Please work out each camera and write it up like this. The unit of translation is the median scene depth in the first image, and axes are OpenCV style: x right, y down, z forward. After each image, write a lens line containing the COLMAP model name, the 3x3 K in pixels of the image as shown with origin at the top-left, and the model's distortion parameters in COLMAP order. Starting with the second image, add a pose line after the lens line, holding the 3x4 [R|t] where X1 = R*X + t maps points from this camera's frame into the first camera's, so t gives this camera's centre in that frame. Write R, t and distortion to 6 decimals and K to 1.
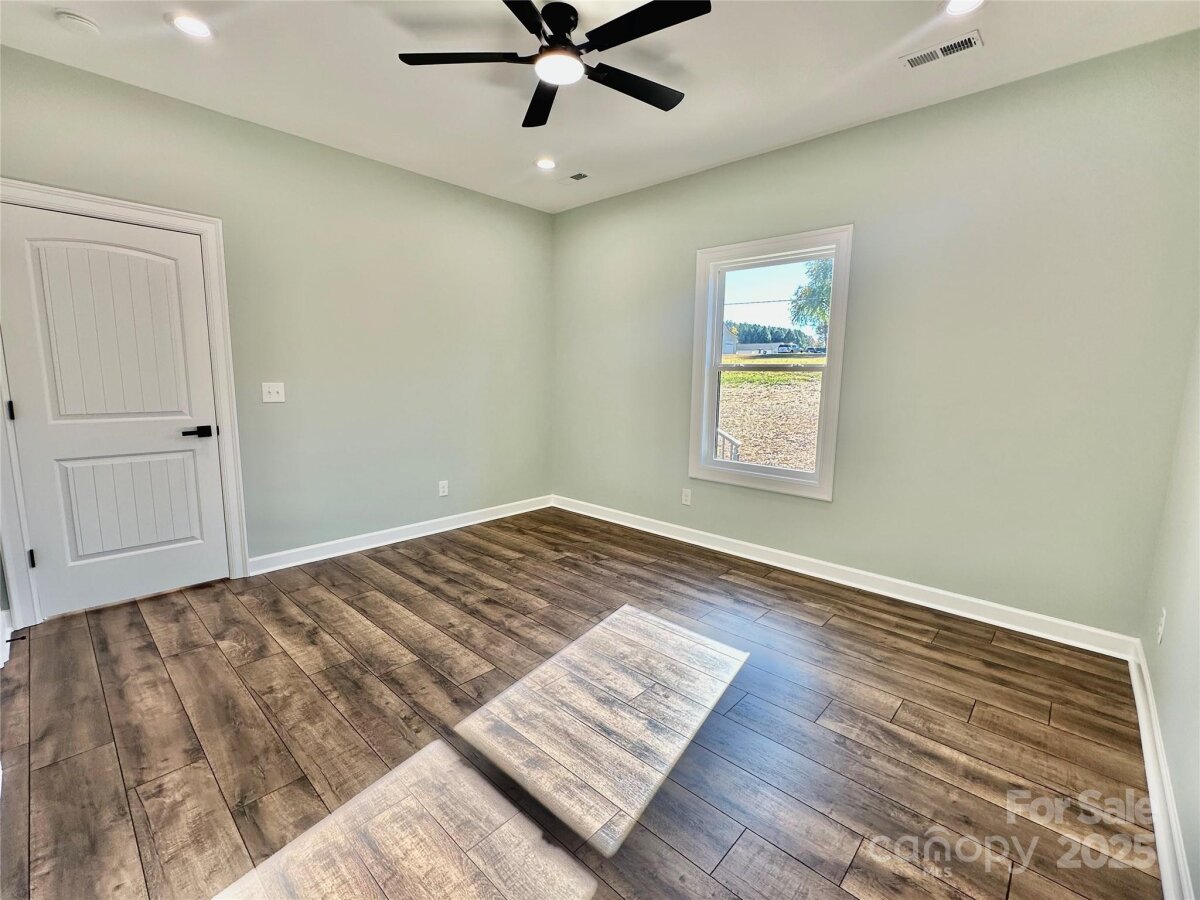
lens RADIAL K [[527.1, 0, 598.0], [0, 527.1, 449.9], [0, 0, 1]] dist [-0.001756, -0.000019]
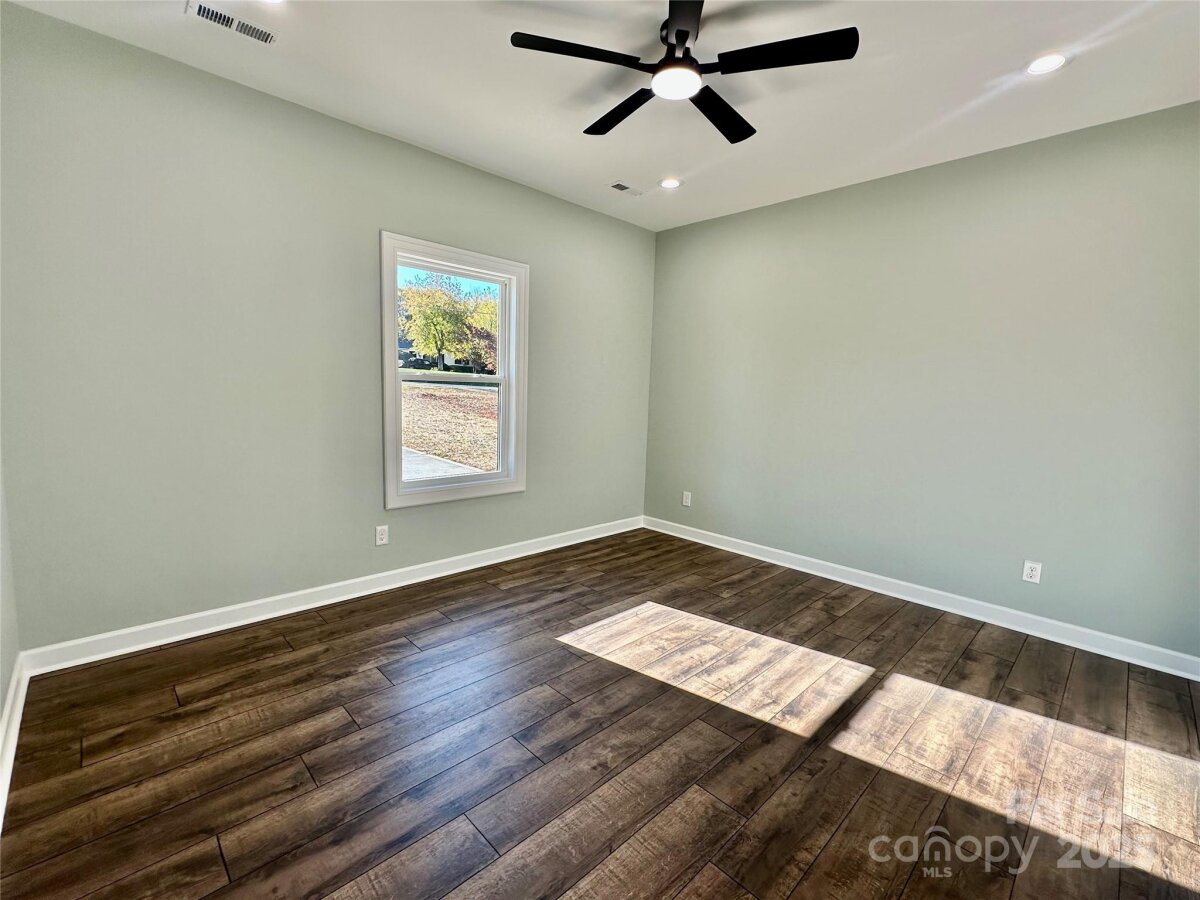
lens RADIAL K [[527.1, 0, 598.0], [0, 527.1, 449.9], [0, 0, 1]] dist [-0.001756, -0.000019]
pose [[0.046004, -0.129264, 0.990542, -0.899807], [0.111048, 0.986108, 0.123528, -0.153362], [-0.992750, 0.104315, 0.059720, 0.921772]]
